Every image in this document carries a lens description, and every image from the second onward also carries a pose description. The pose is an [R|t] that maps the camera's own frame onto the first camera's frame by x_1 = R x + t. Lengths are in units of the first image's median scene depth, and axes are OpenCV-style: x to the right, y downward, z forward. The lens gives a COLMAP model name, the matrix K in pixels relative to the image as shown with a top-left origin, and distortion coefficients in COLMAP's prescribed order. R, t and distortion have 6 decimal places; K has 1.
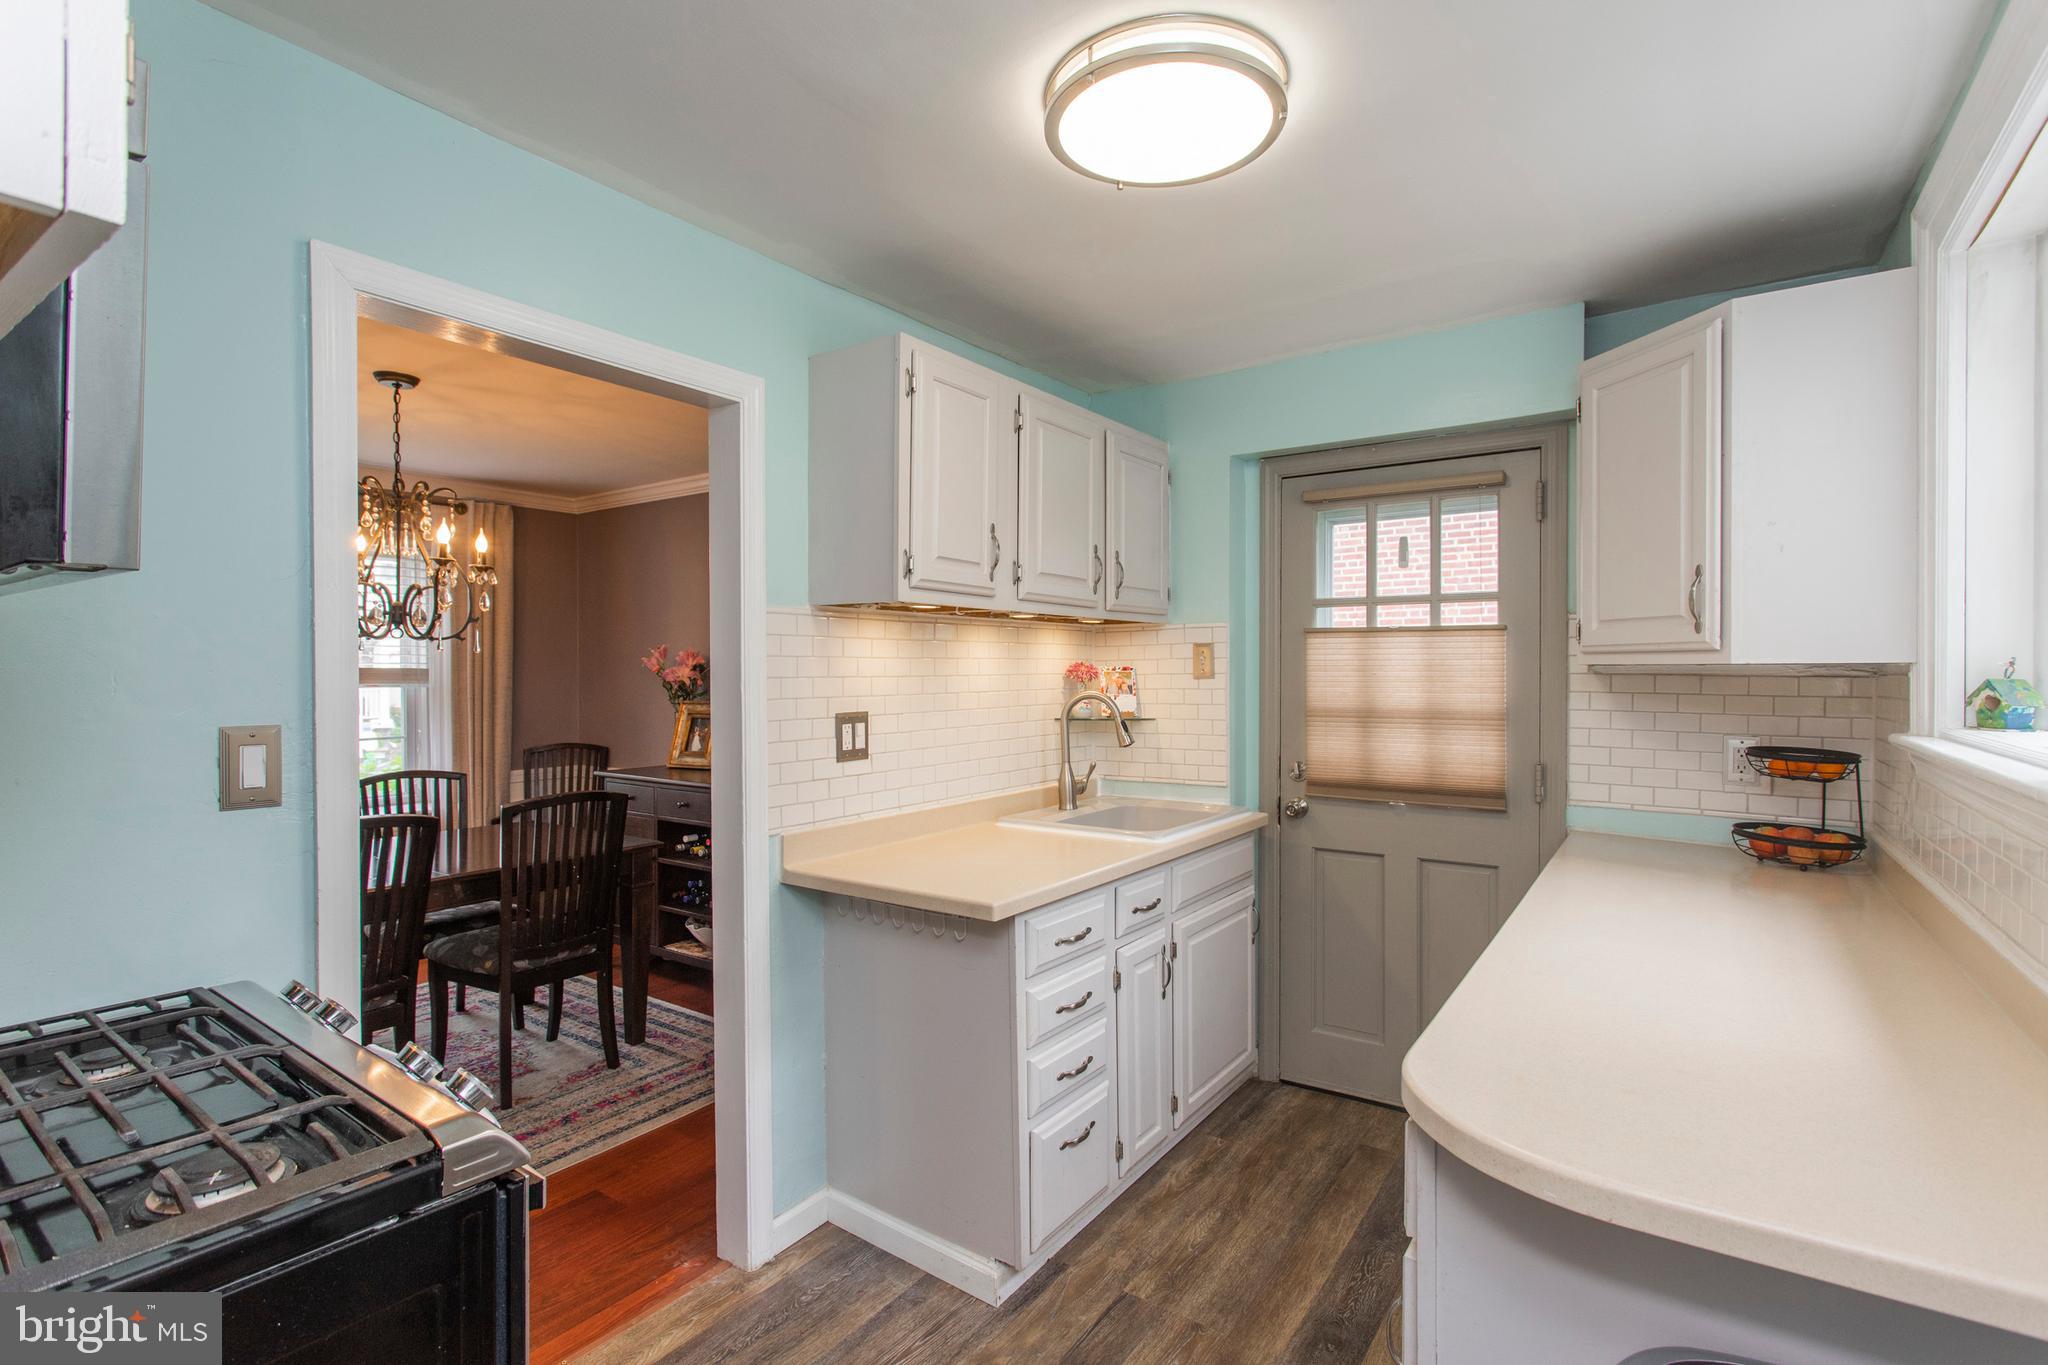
lens RADIAL K [[985.3, 0, 1022.0], [0, 985.3, 680.4], [0, 0, 1]] dist [-0.000654, 0.000568]
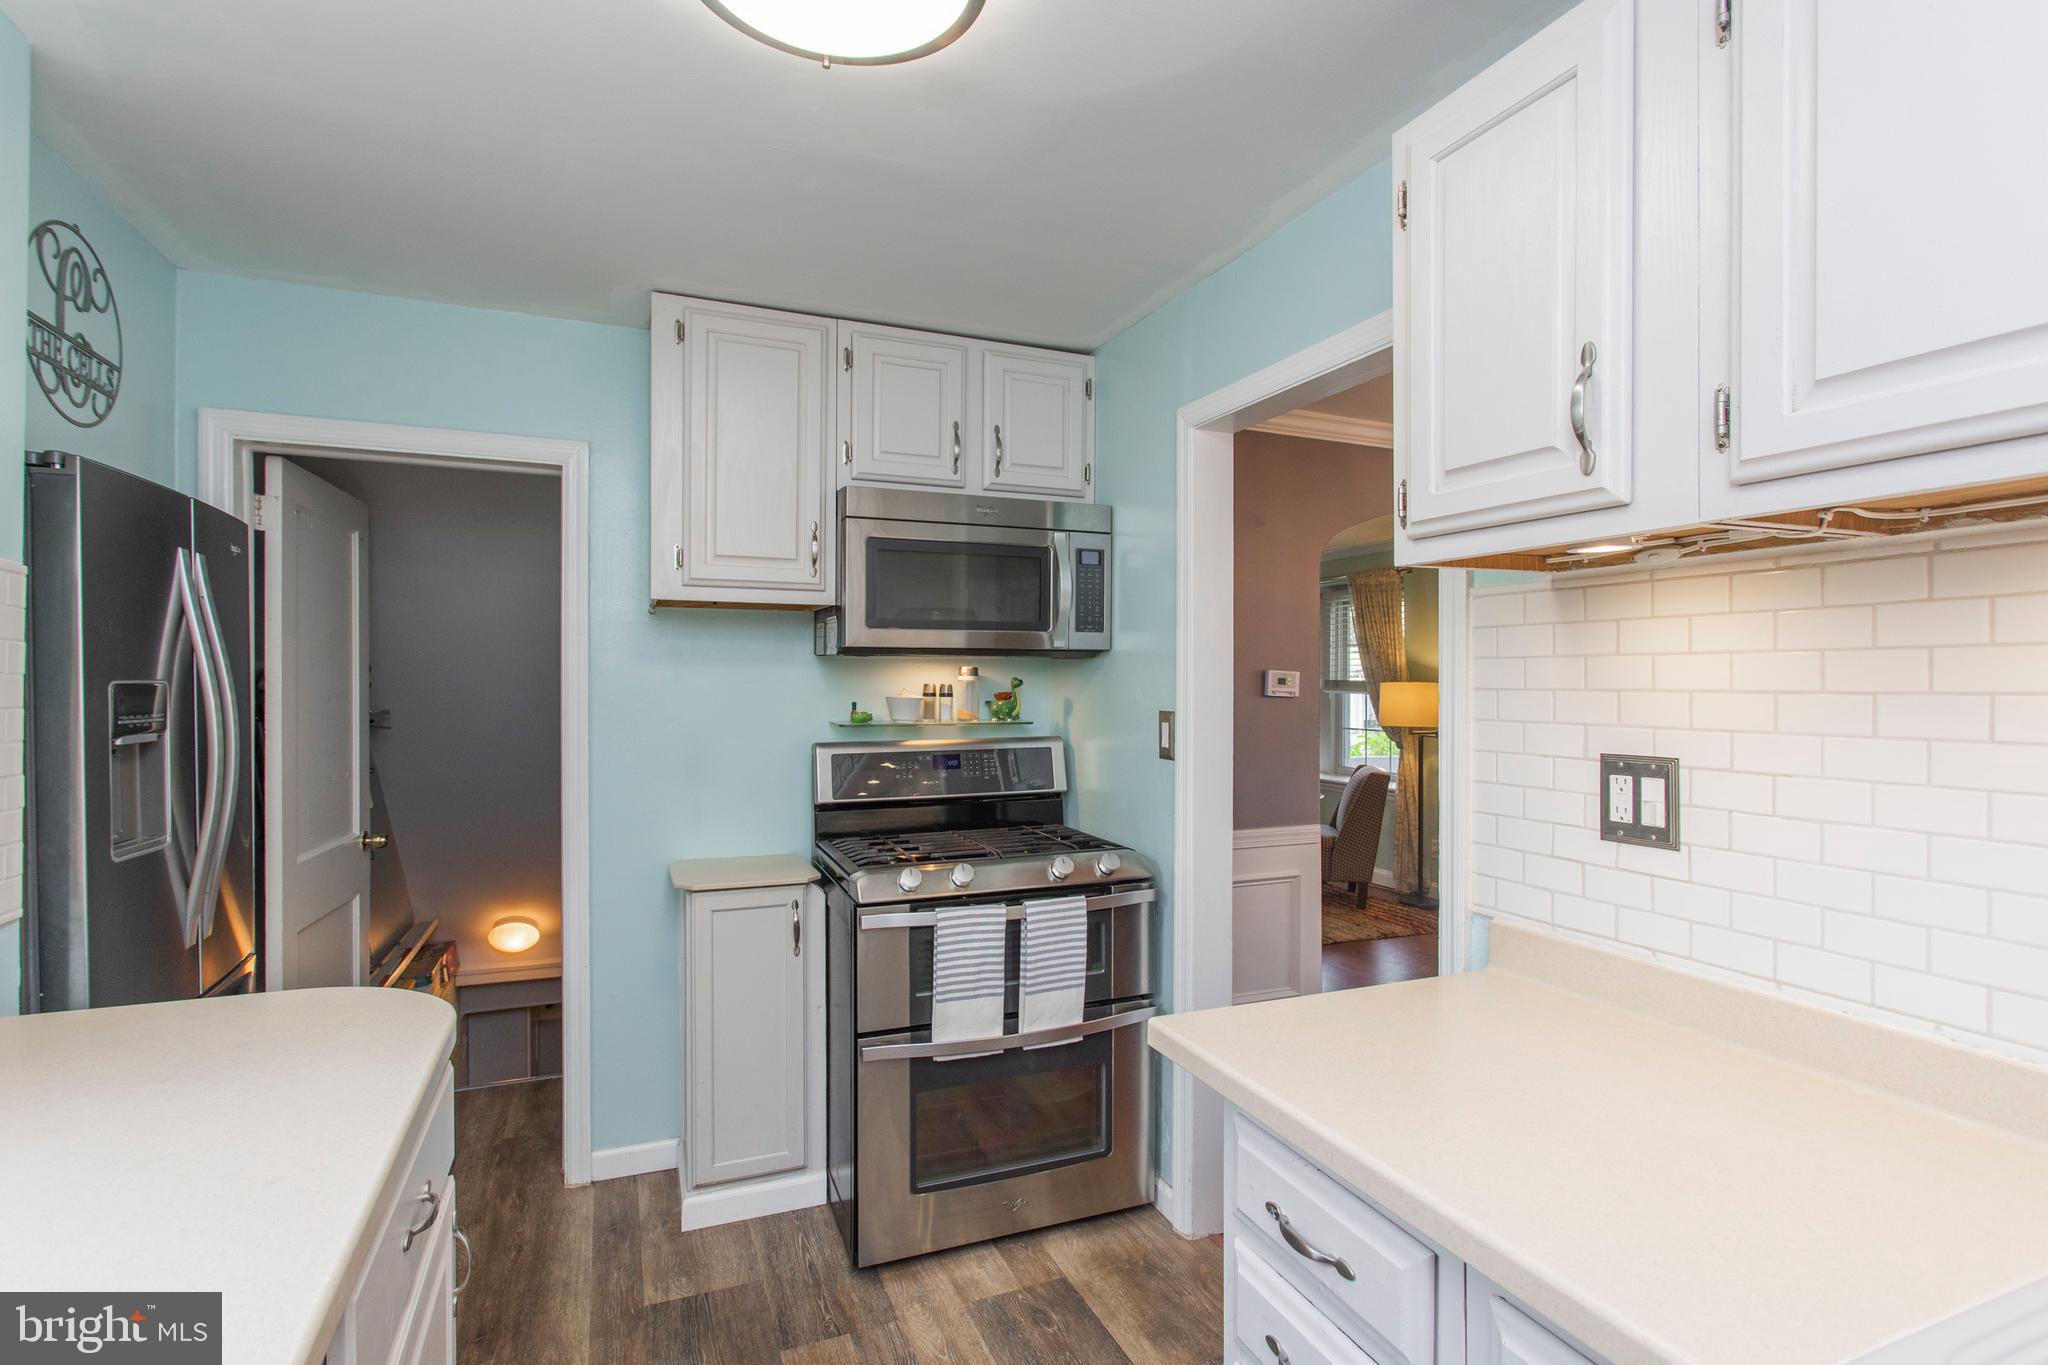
lens RADIAL K [[985.3, 0, 1022.0], [0, 985.3, 680.4], [0, 0, 1]] dist [-0.000654, 0.000568]
pose [[-0.531247, 0.001704, -0.847215, 0.472644], [-0.010955, 0.999901, 0.008881, -0.010471], [0.847146, 0.014000, -0.531175, 1.010697]]
